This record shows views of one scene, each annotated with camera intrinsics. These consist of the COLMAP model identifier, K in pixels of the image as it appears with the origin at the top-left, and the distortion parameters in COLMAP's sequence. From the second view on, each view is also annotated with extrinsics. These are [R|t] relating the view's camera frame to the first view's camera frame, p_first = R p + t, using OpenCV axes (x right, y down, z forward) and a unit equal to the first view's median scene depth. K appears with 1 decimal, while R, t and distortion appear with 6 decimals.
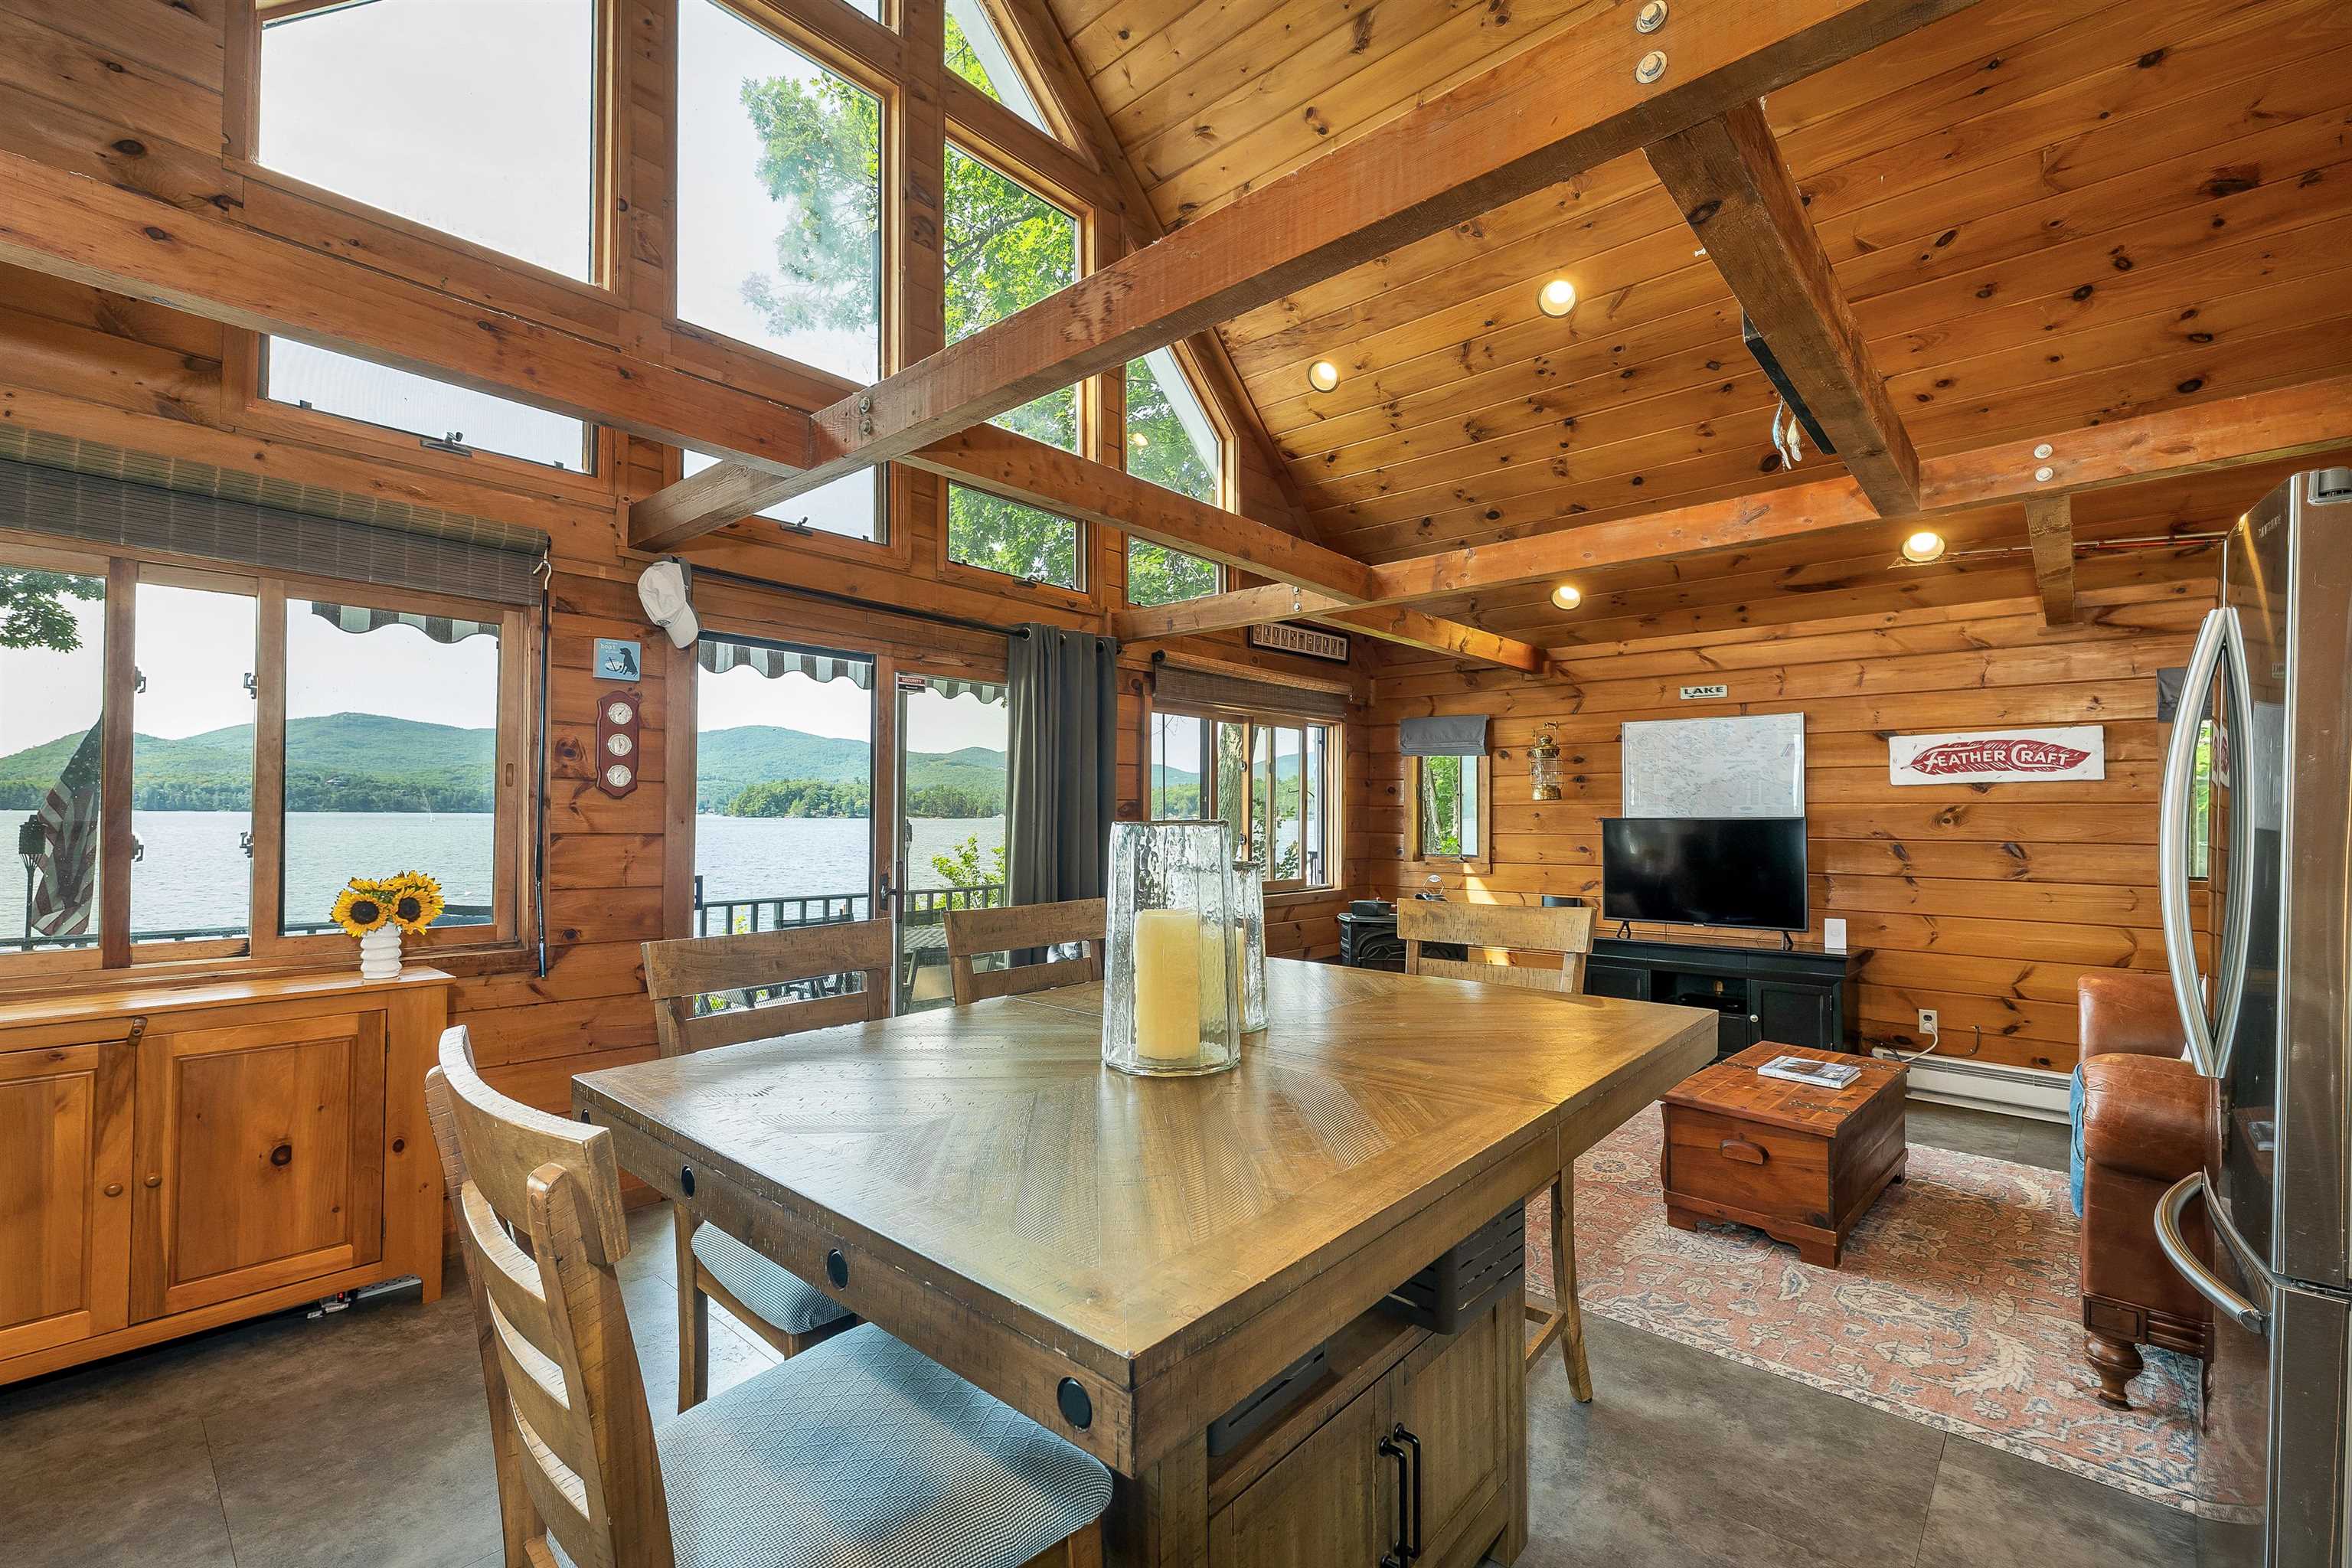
lens RADIAL K [[1010.5, 0, 1165.4], [0, 1010.5, 799.3], [0, 0, 1]] dist [0.003747, -0.000083]
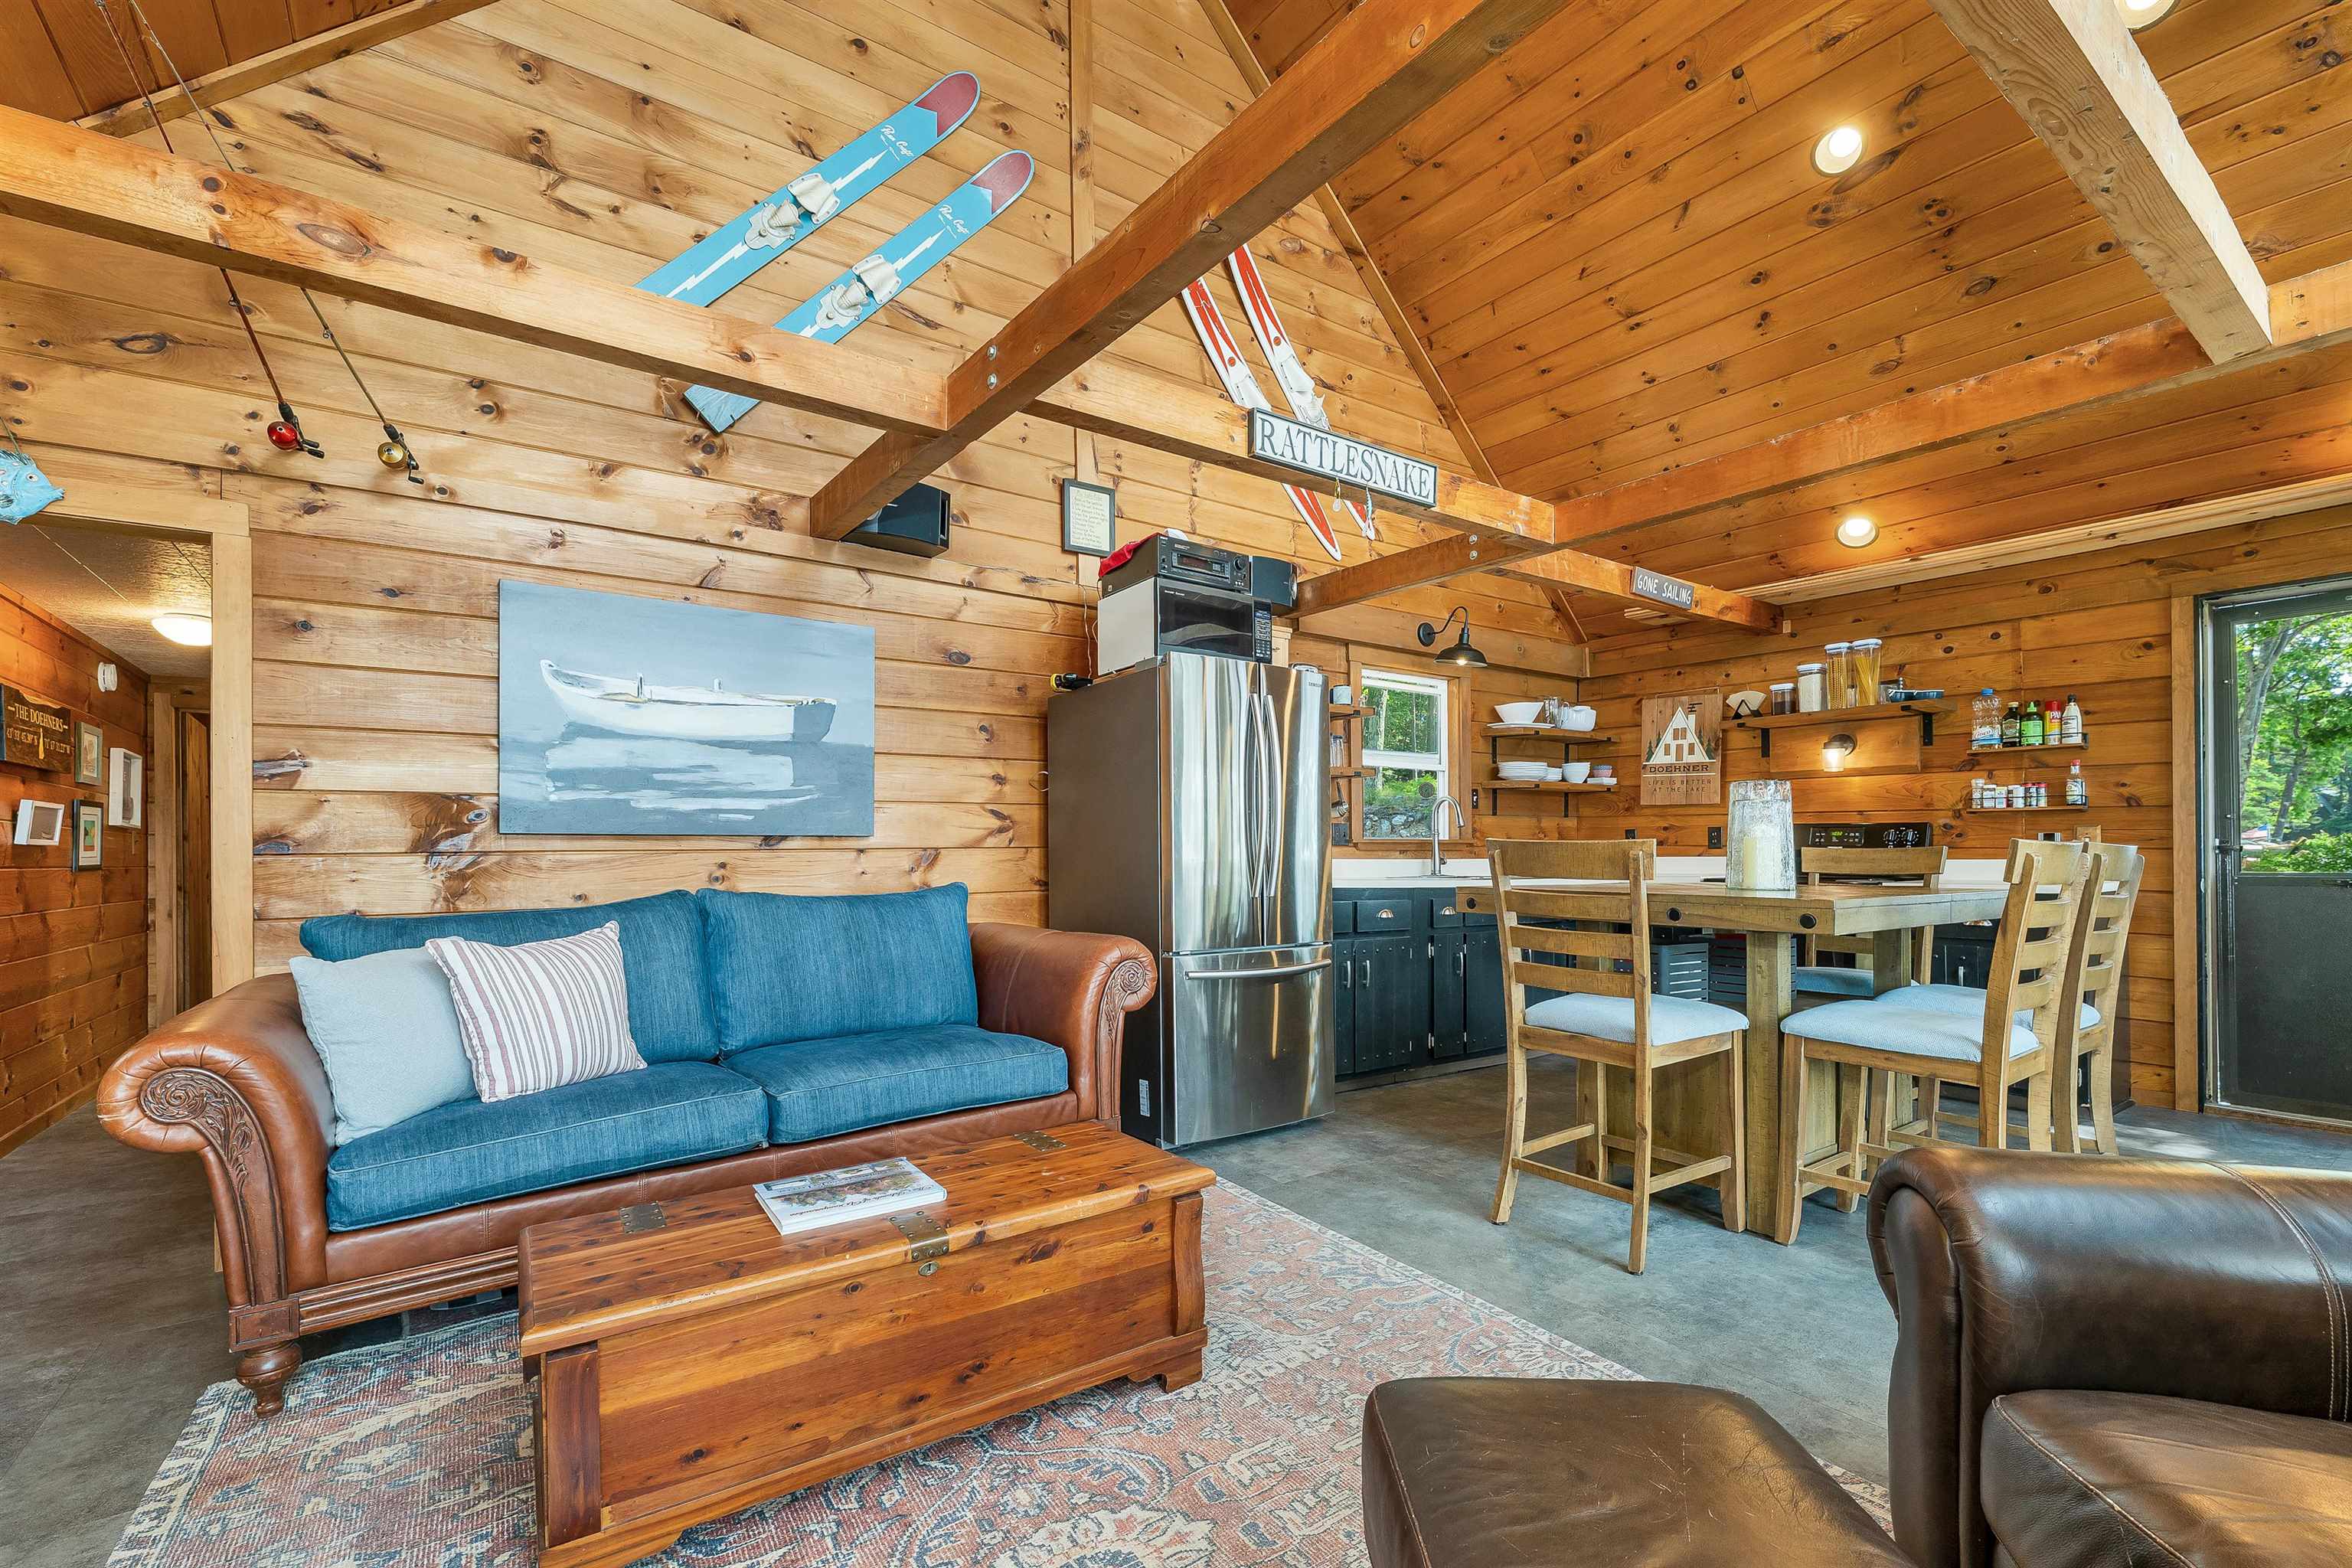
lens RADIAL K [[1010.5, 0, 1156.1], [0, 1010.5, 843.2], [0, 0, 1]] dist [0.003747, -0.000083]
pose [[-0.977236, 0.001166, 0.212151, 0.233888], [-0.004174, 0.999686, -0.024719, 0.060895], [-0.212114, -0.025042, -0.976924, 0.978132]]
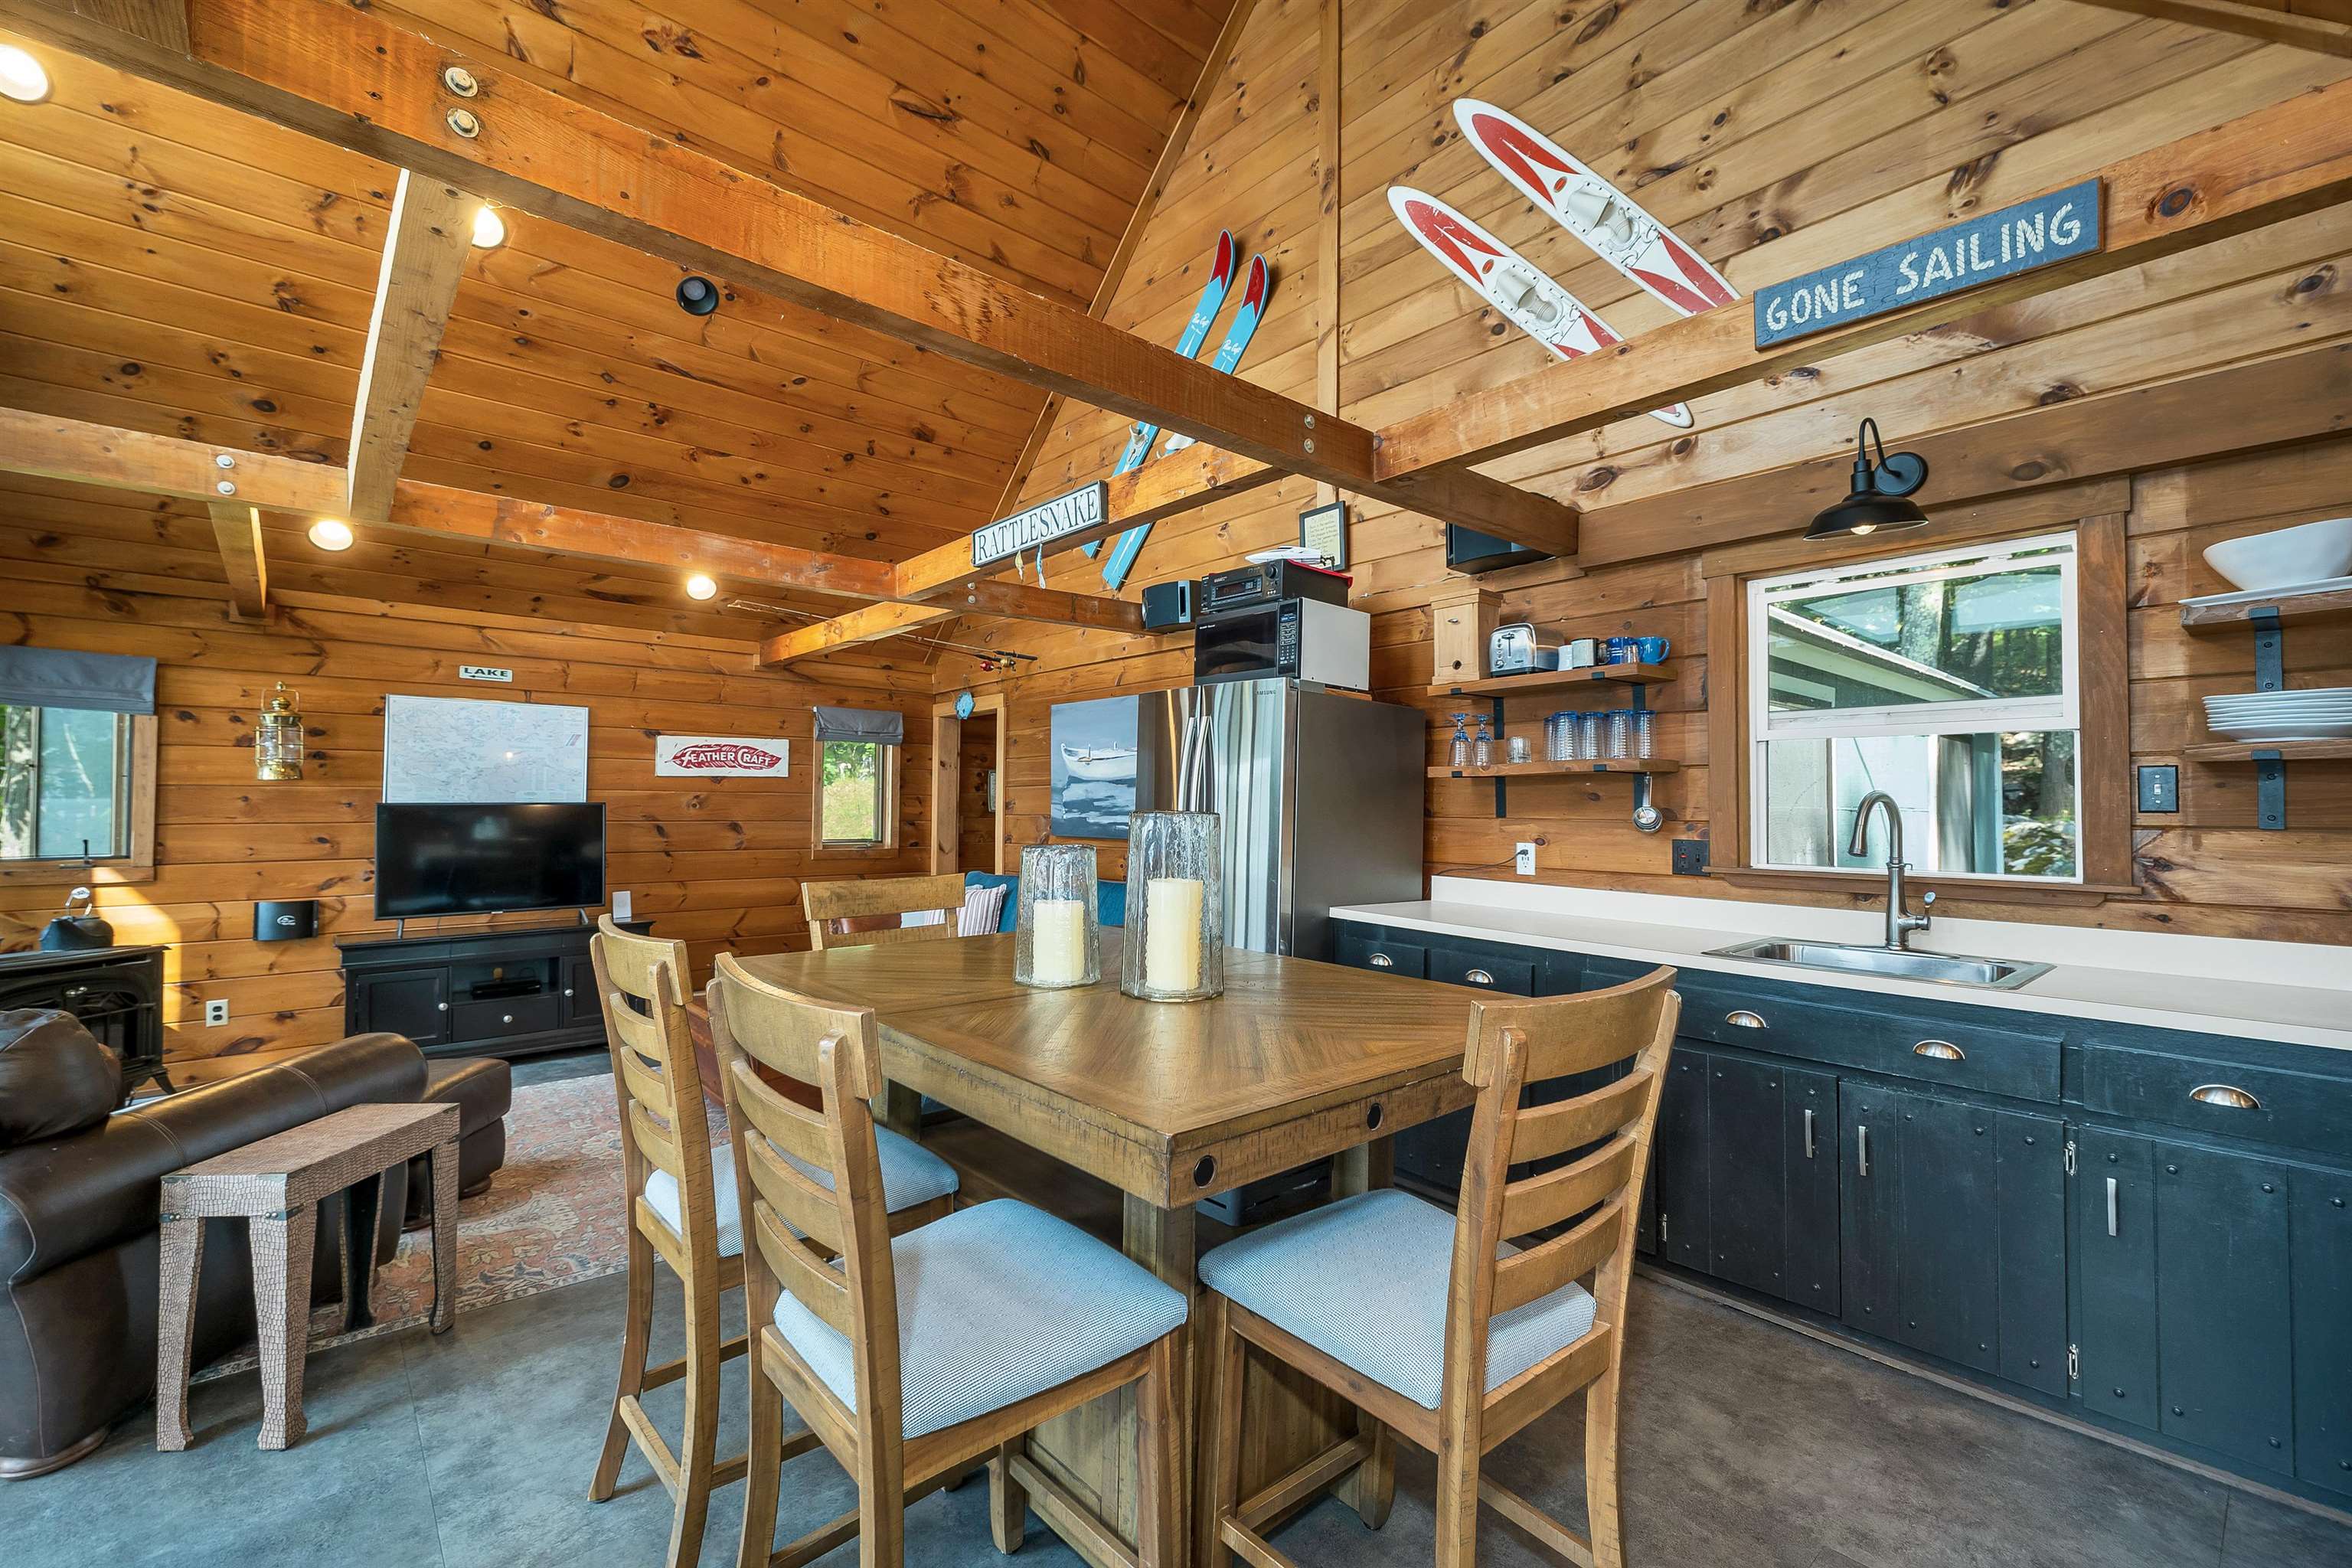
lens RADIAL K [[1010.5, 0, 1186.8], [0, 1010.5, 782.7], [0, 0, 1]] dist [0.003747, -0.000083]
pose [[0.105019, 0.019532, 0.994278, -0.375810], [-0.022119, 0.999606, -0.017301, 0.000727], [-0.994224, -0.020176, 0.105410, 0.235214]]
